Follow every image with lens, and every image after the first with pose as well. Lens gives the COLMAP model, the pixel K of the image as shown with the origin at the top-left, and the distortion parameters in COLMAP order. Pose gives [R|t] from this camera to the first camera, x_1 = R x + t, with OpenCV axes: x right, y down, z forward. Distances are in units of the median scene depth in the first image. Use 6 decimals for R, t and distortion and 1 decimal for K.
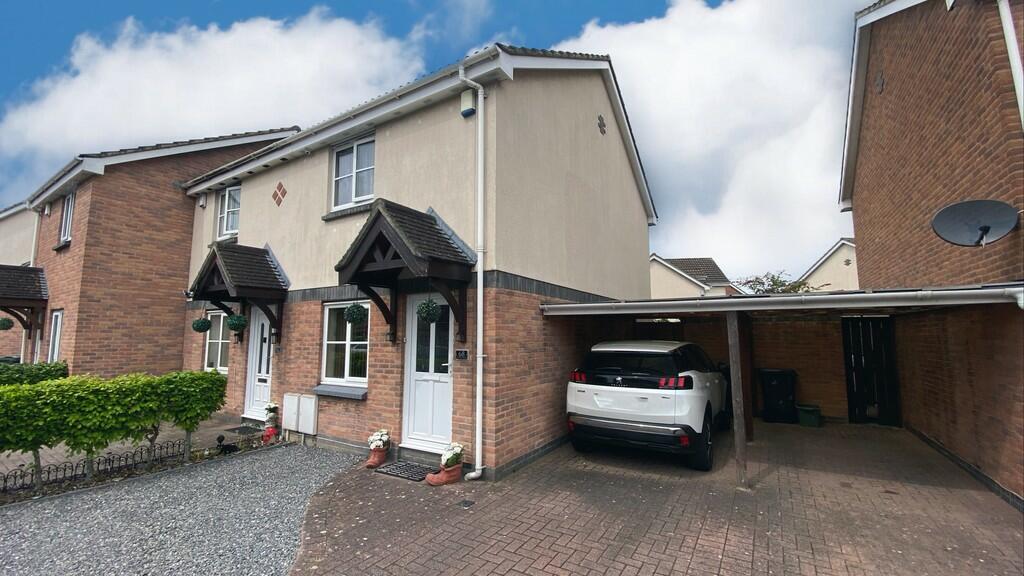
lens RADIAL K [[412.5, 0, 508.1], [0, 412.5, 286.2], [0, 0, 1]] dist [0.021972, -0.020935]
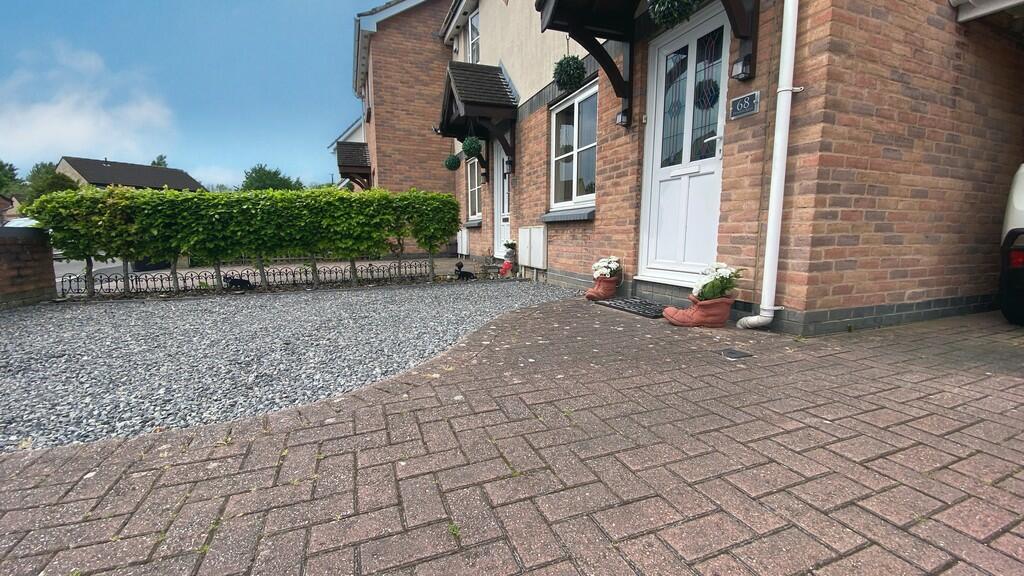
lens RADIAL K [[412.5, 0, 507.1], [0, 412.5, 291.8], [0, 0, 1]] dist [0.021972, -0.020935]
pose [[0.794460, 0.084553, -0.601402, -0.014245], [0.074159, 0.969344, 0.234248, 0.221827], [0.602772, -0.230700, 0.763835, 0.328266]]
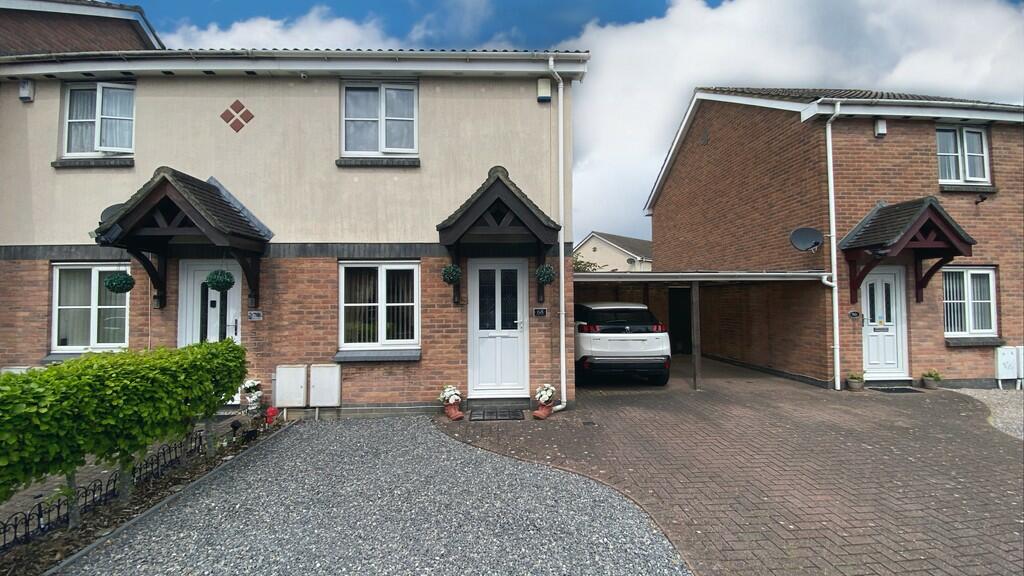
lens RADIAL K [[412.5, 0, 509.4], [0, 412.5, 285.5], [0, 0, 1]] dist [0.021972, -0.020935]
pose [[0.831713, 0.019849, 0.554851, -0.745341], [-0.058459, 0.996936, 0.051966, 0.031017], [-0.552119, -0.075657, 0.830326, 0.073077]]
